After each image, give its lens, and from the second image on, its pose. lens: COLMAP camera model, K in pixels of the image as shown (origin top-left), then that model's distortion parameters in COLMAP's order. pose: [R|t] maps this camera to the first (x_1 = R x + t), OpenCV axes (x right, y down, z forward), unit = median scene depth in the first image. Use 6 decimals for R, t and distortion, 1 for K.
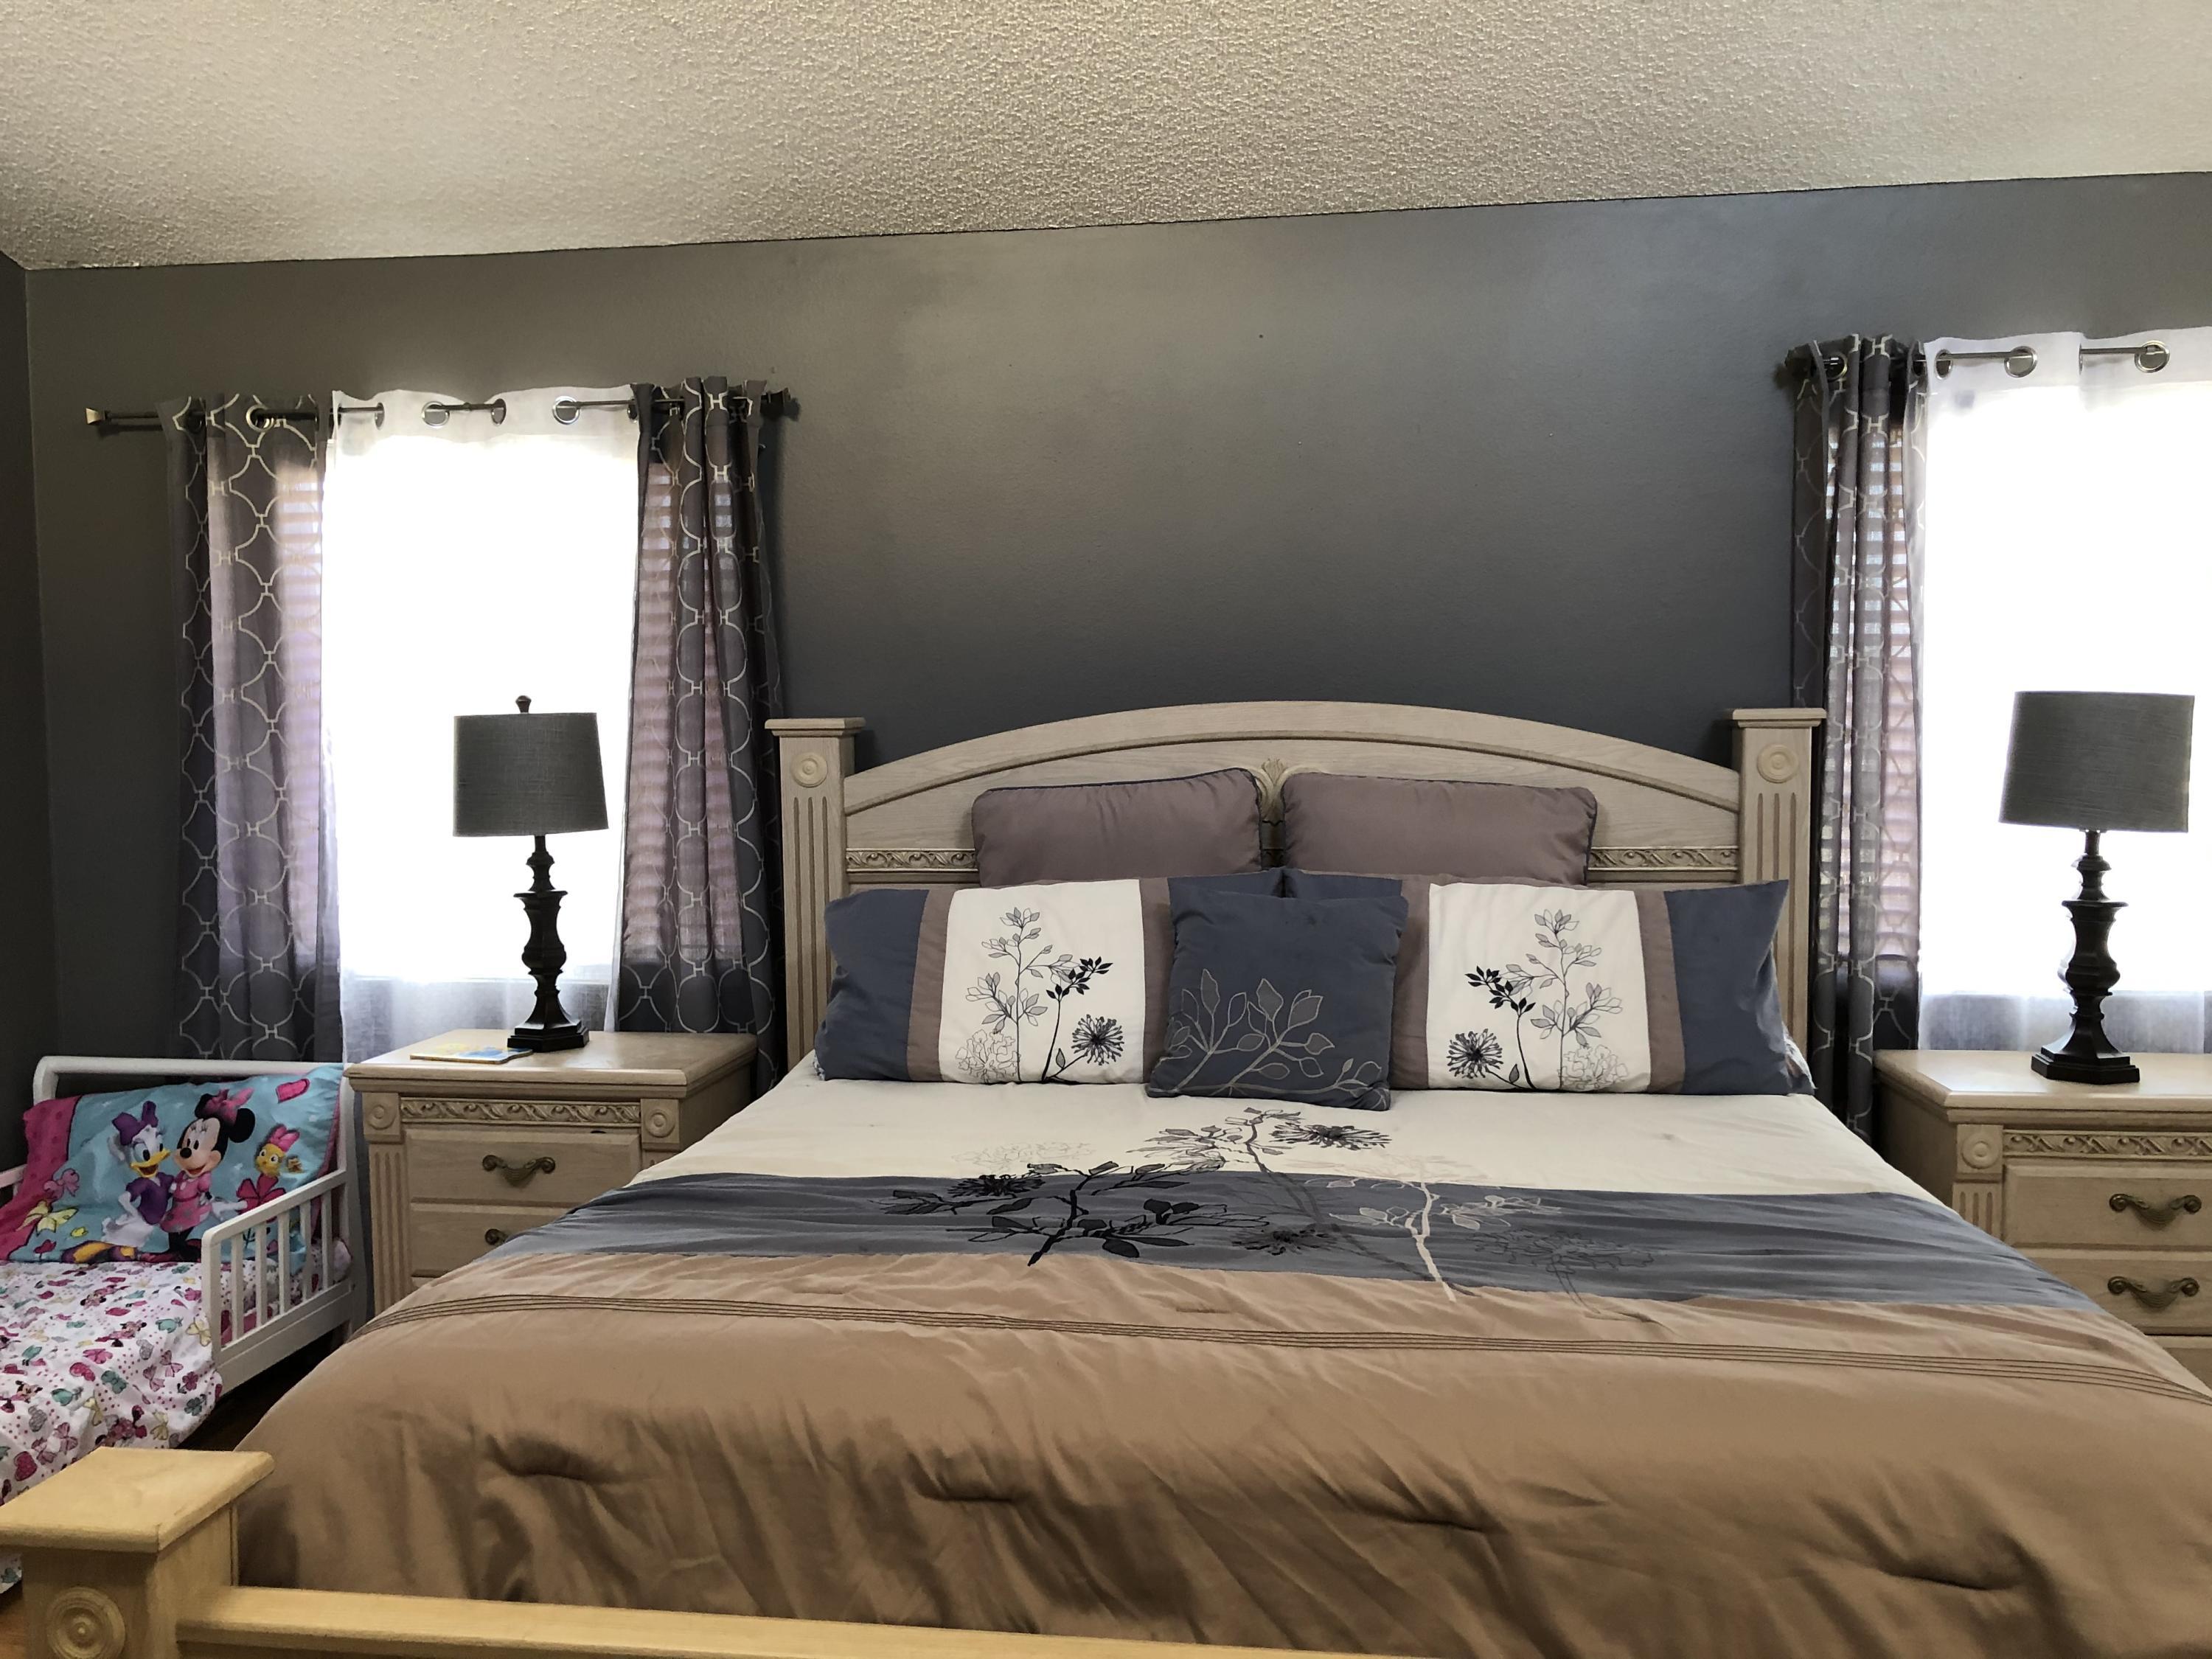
lens RADIAL K [[1833.8, 0, 1107.3], [0, 1833.8, 813.7], [0, 0, 1]] dist [0.020989, -0.000960]
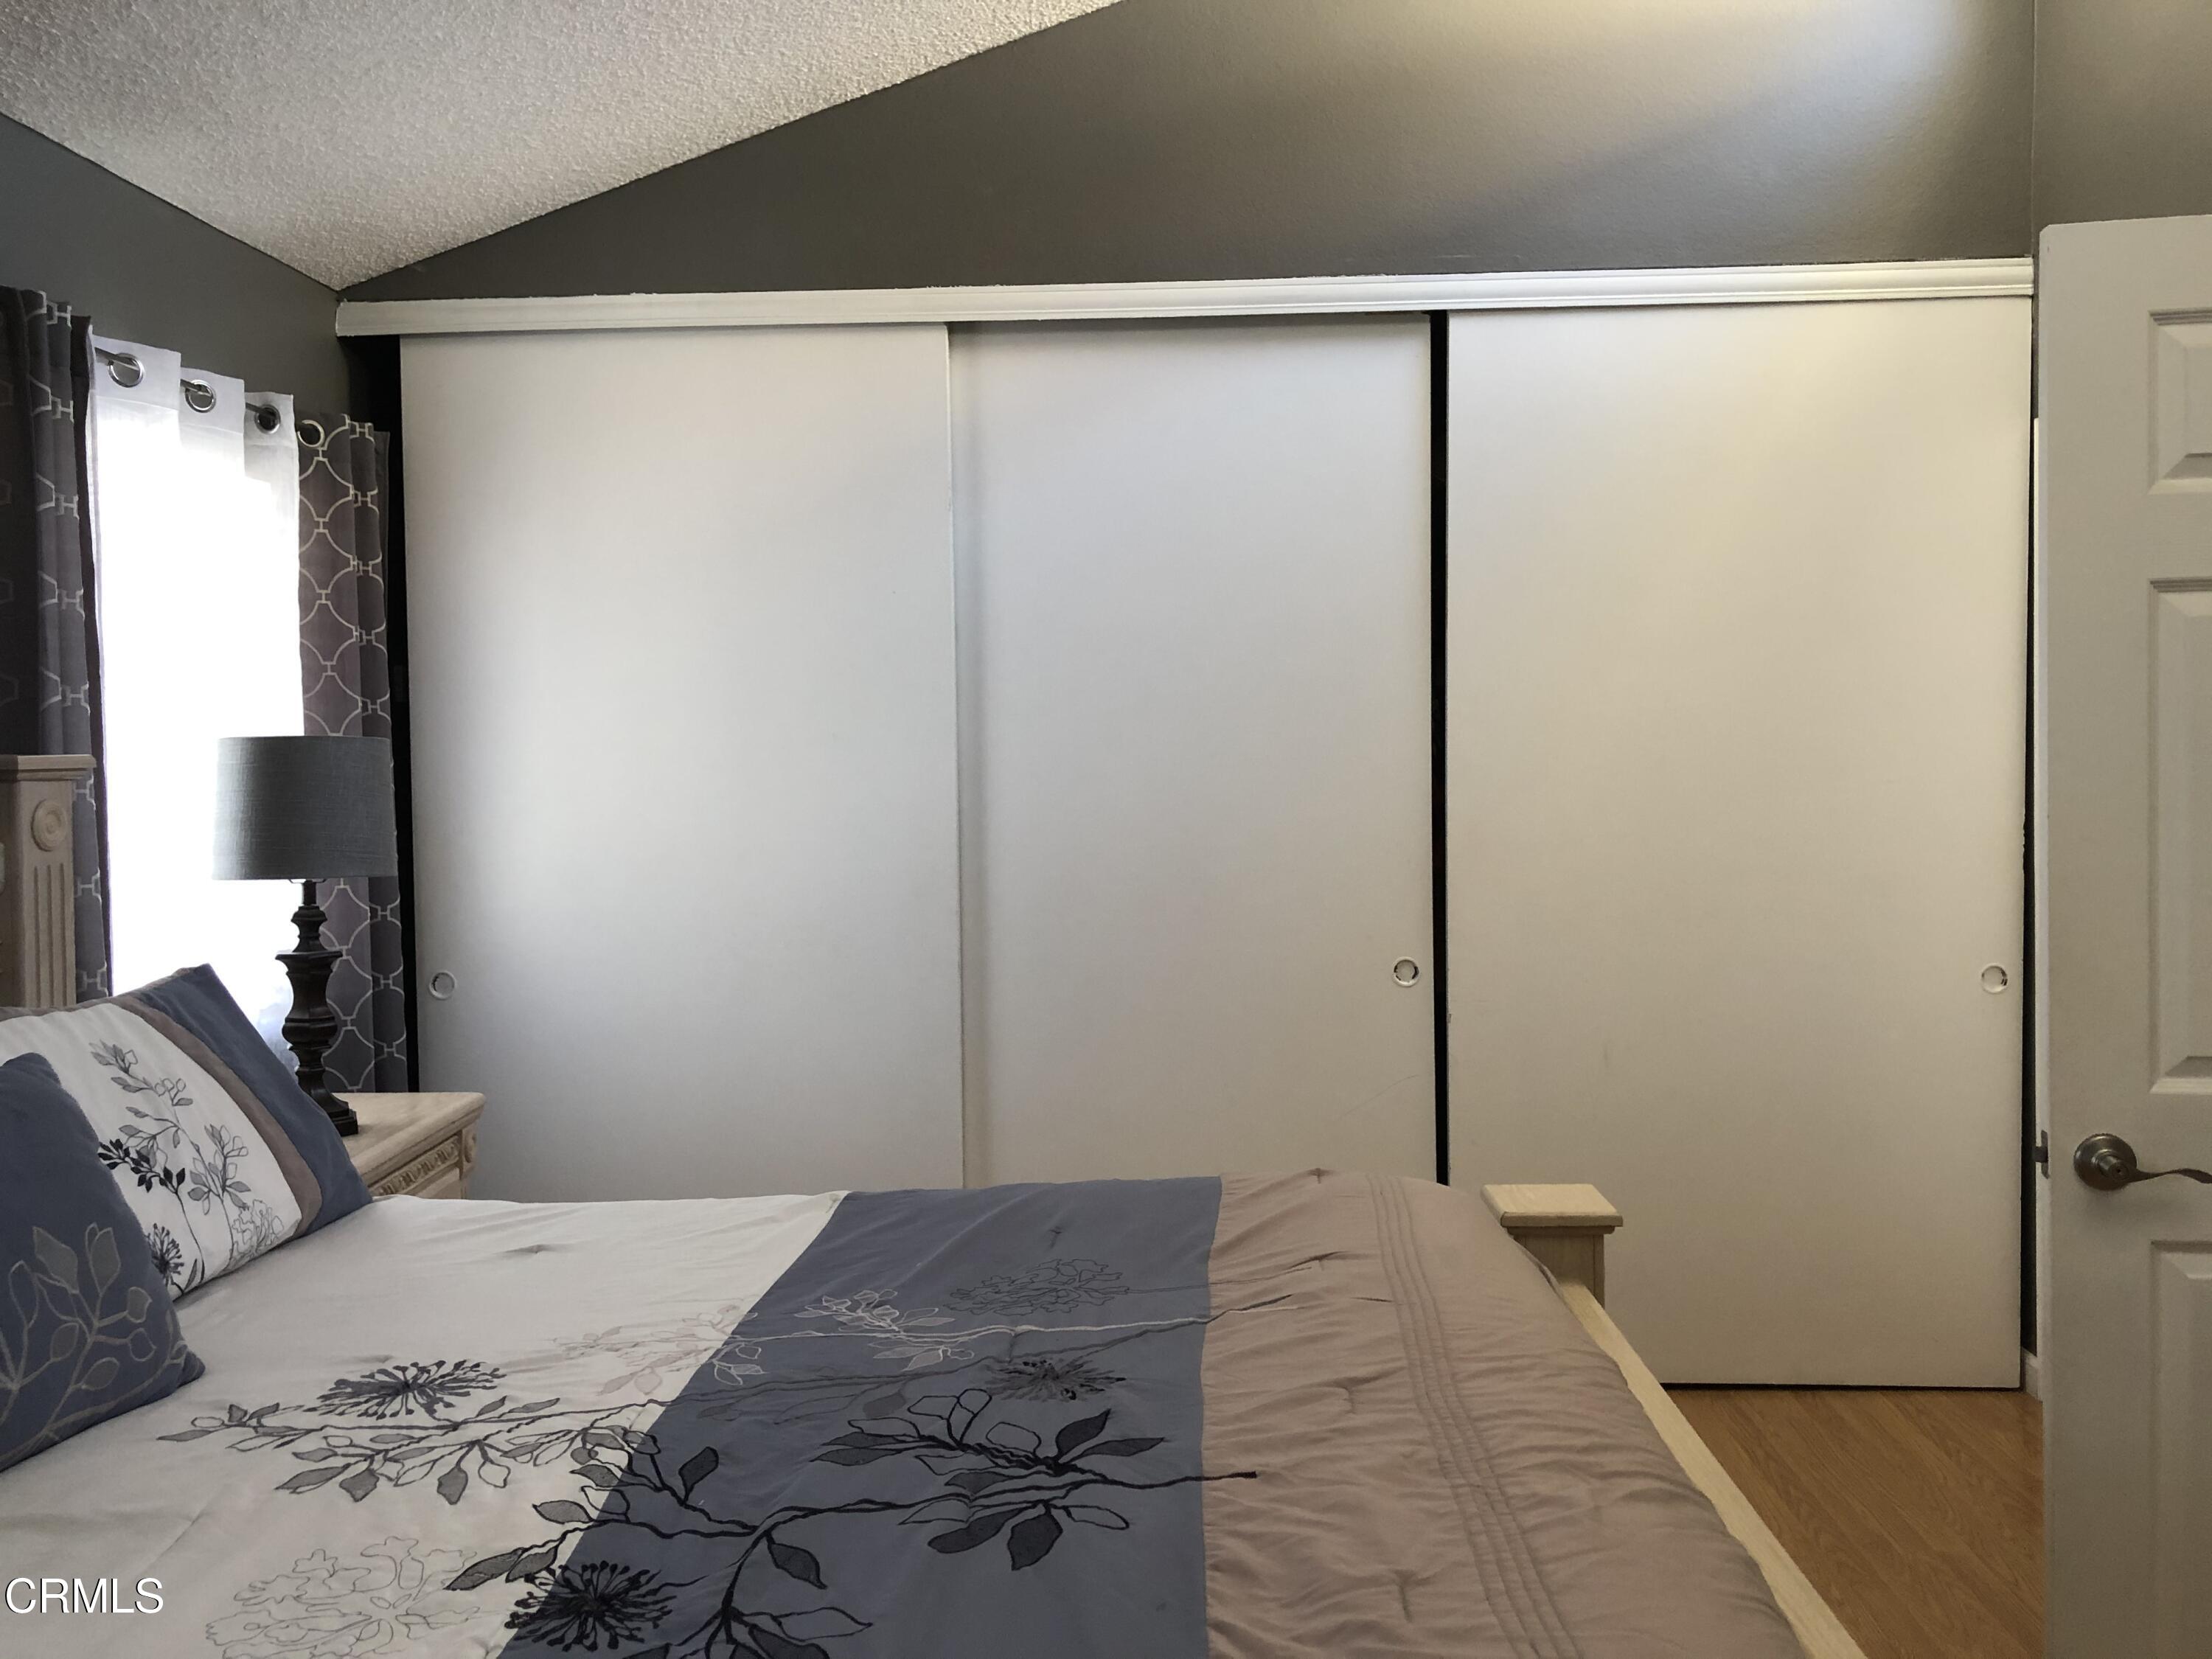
lens RADIAL K [[1817.0, 0, 1096.2], [0, 1817.0, 792.0], [0, 0, 1]] dist [0.022075, -0.006639]
pose [[-0.087484, -0.017493, 0.996012, -0.497829], [0.064140, 0.997672, 0.023155, -0.035058], [-0.994099, 0.065909, -0.086158, 0.712675]]
